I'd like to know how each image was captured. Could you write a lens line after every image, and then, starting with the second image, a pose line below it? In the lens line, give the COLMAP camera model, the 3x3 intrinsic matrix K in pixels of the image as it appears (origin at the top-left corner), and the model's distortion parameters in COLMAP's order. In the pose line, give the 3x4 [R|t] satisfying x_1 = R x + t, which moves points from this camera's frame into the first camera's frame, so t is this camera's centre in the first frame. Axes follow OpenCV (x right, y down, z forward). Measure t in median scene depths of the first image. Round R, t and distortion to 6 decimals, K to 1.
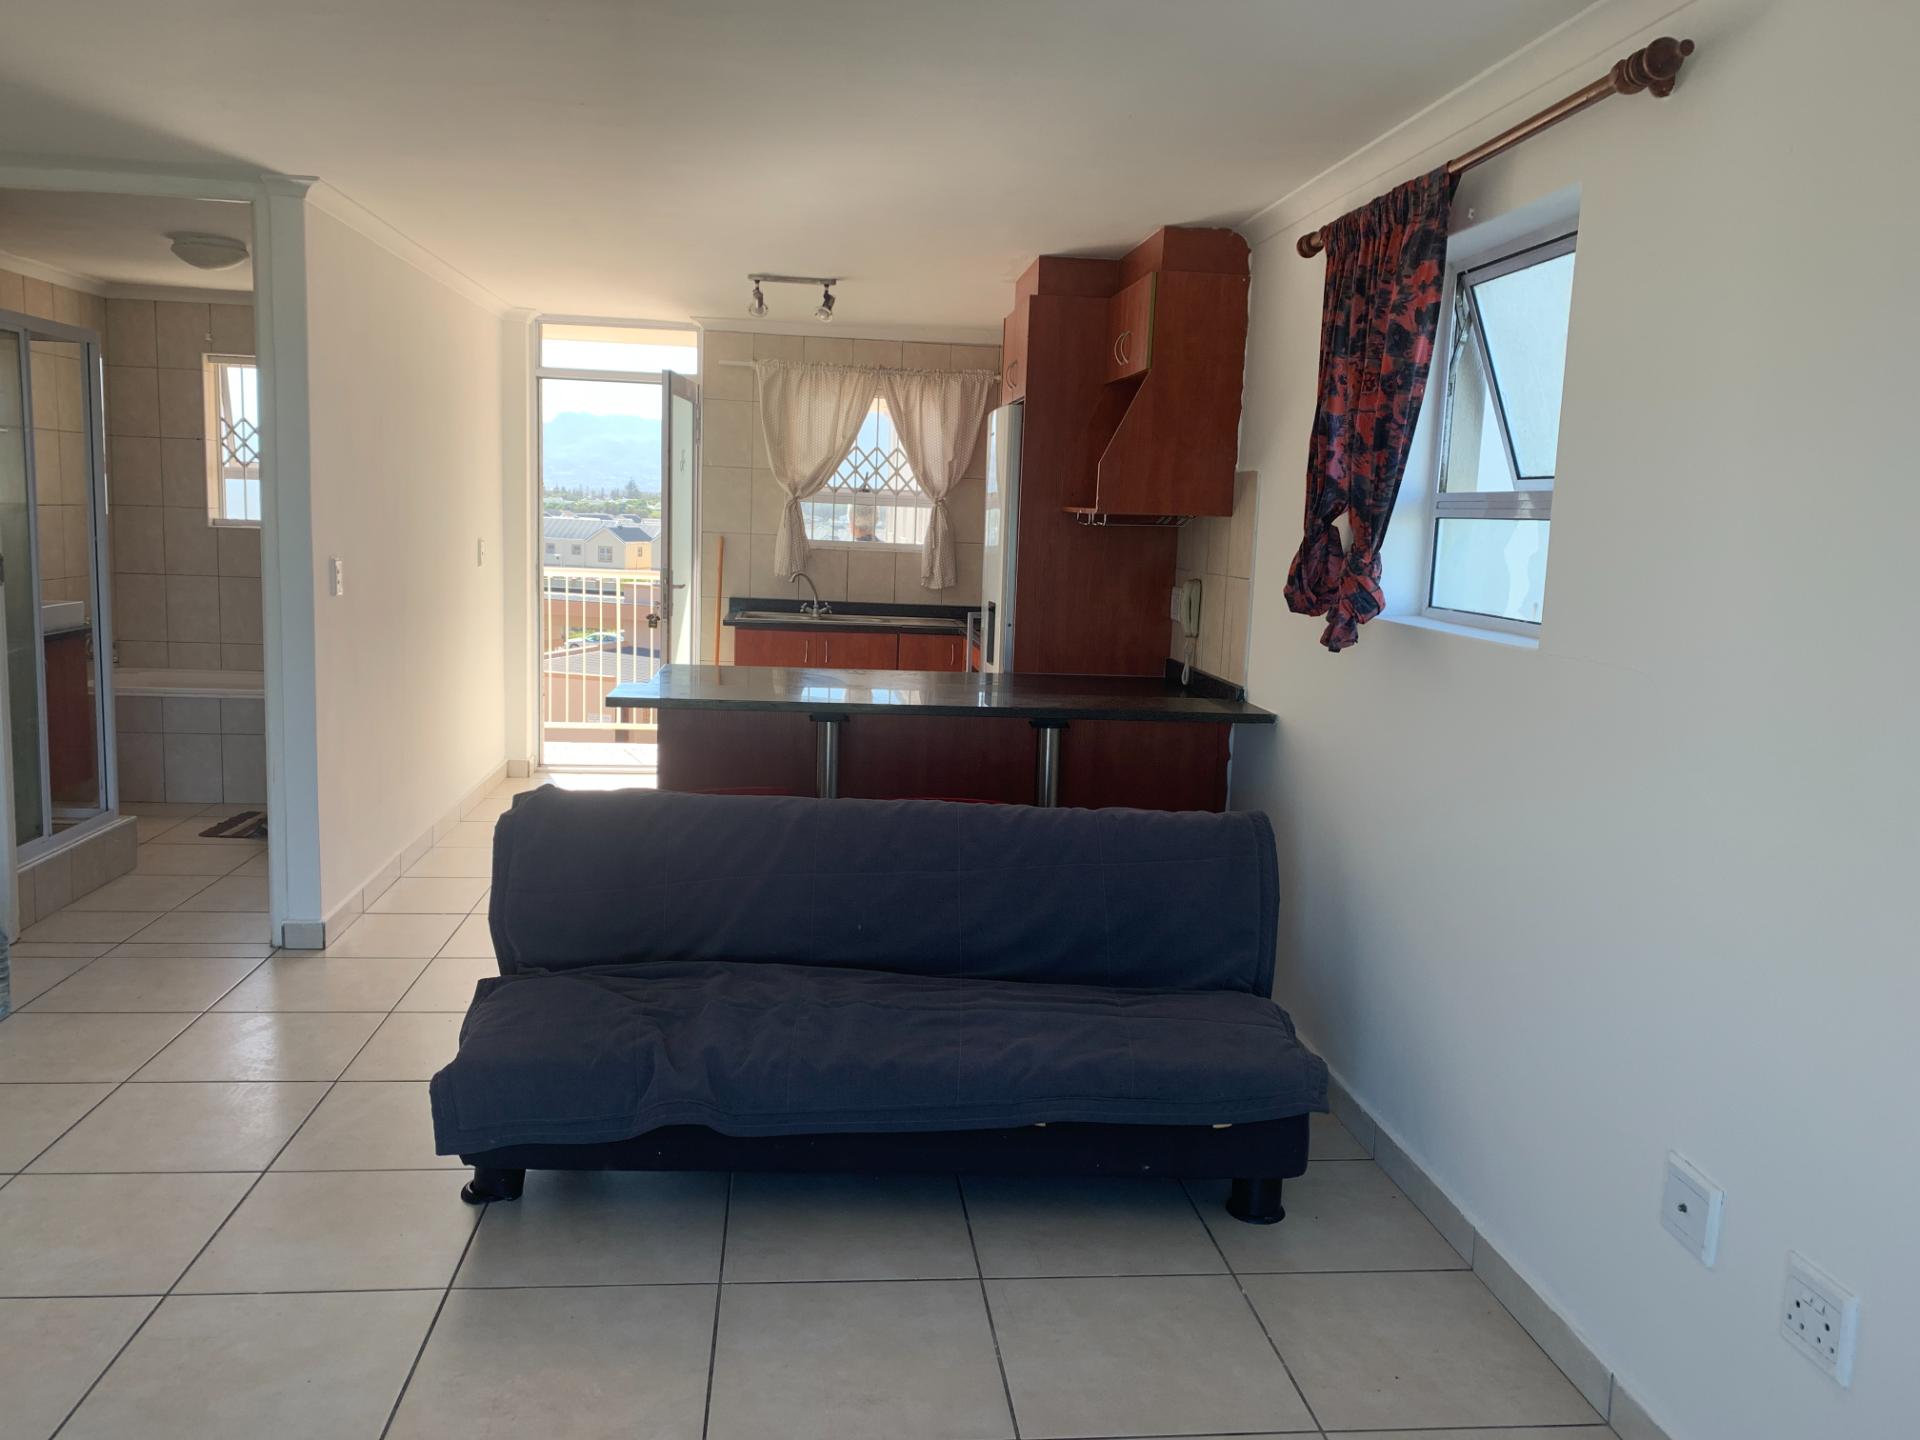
lens RADIAL K [[1475.4, 0, 957.3], [0, 1475.4, 722.6], [0, 0, 1]] dist [0.049917, -0.061483]
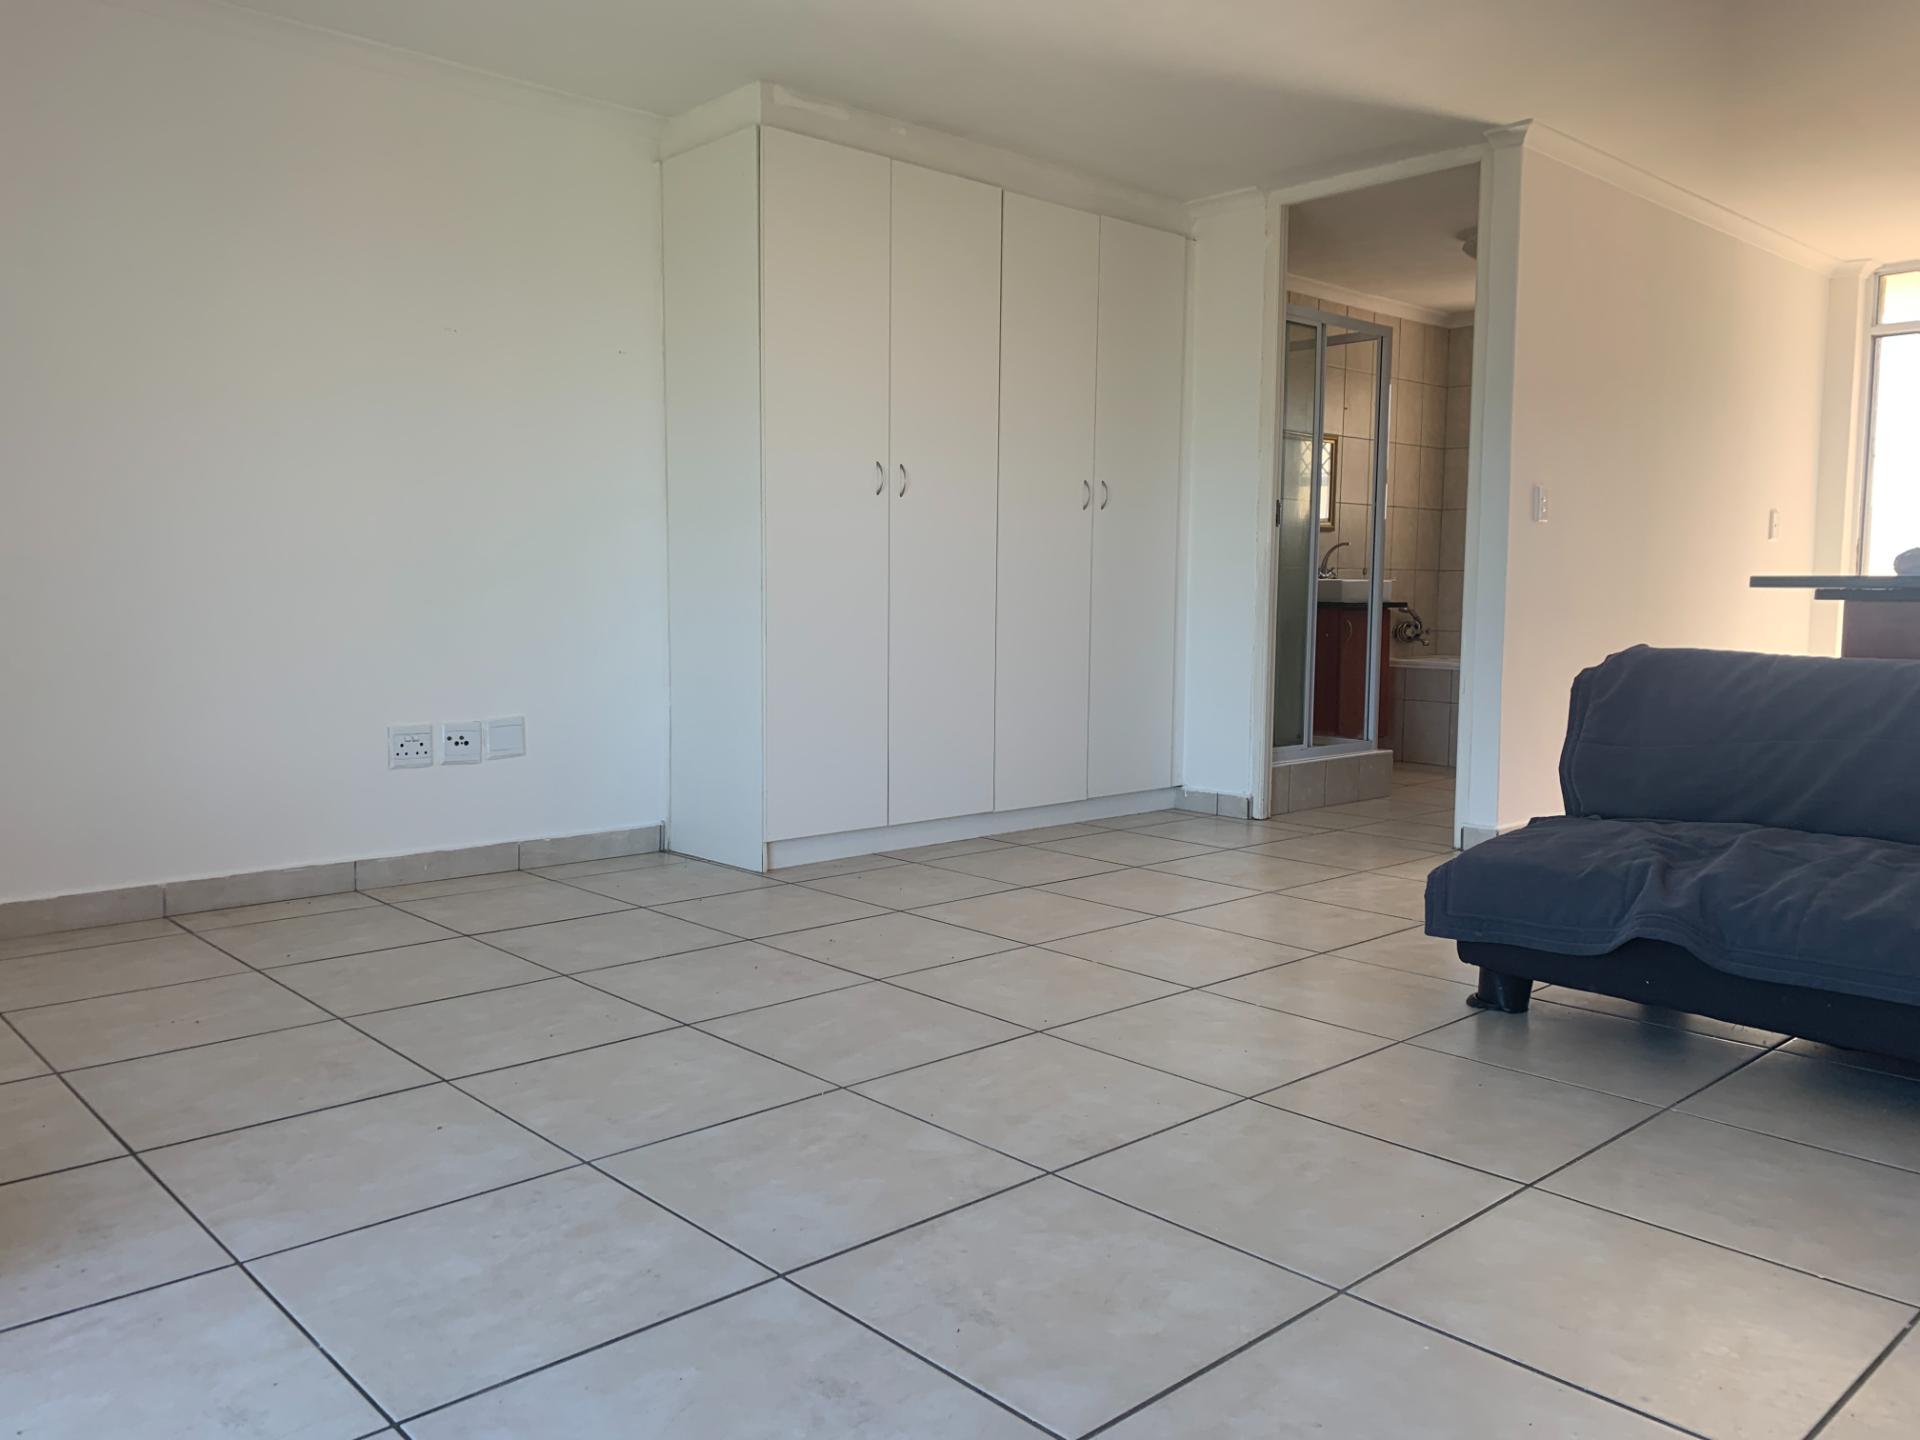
lens RADIAL K [[1475.4, 0, 911.6], [0, 1475.4, 716.7], [0, 0, 1]] dist [0.049917, -0.061483]
pose [[0.588071, 0.035619, -0.808025, 0.113317], [-0.099895, 0.994579, -0.028860, 0.081701], [0.802617, 0.097689, 0.588442, 0.028022]]
